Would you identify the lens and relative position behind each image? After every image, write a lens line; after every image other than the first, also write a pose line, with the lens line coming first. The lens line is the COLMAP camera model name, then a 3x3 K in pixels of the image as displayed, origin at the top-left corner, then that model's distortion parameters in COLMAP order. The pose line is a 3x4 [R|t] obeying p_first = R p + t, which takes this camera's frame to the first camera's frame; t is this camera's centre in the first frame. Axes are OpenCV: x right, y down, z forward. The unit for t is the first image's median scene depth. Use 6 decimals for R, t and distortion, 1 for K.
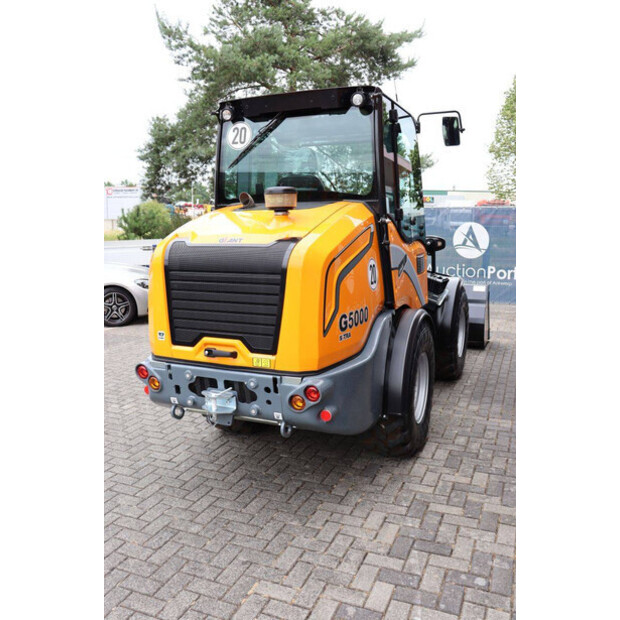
lens RADIAL K [[544.7, 0, 310.0], [0, 544.7, 310.0], [0, 0, 1]] dist [-0.092359, 0.013451]
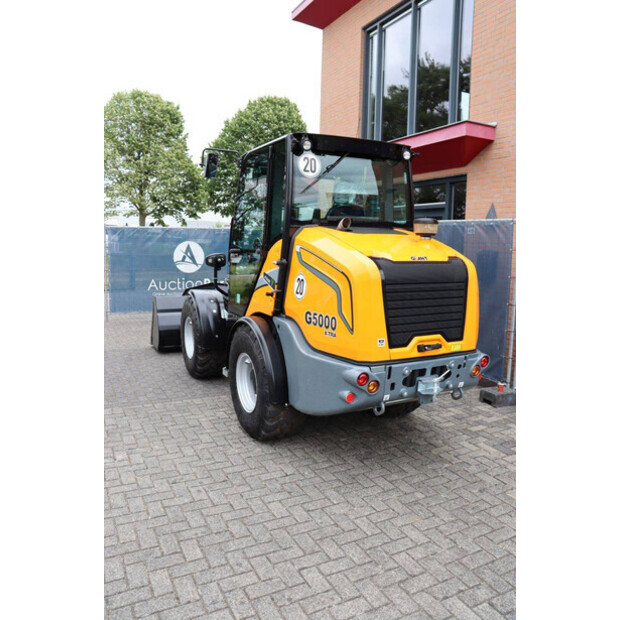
lens RADIAL K [[501.9, 0, 310.0], [0, 501.9, 310.0], [0, 0, 1]] dist [-0.113763, 0.003037]
pose [[0.641540, -0.087830, 0.762045, -1.059069], [0.104047, 0.994206, 0.026994, -0.058034], [-0.760000, 0.061971, 0.646961, 0.392886]]
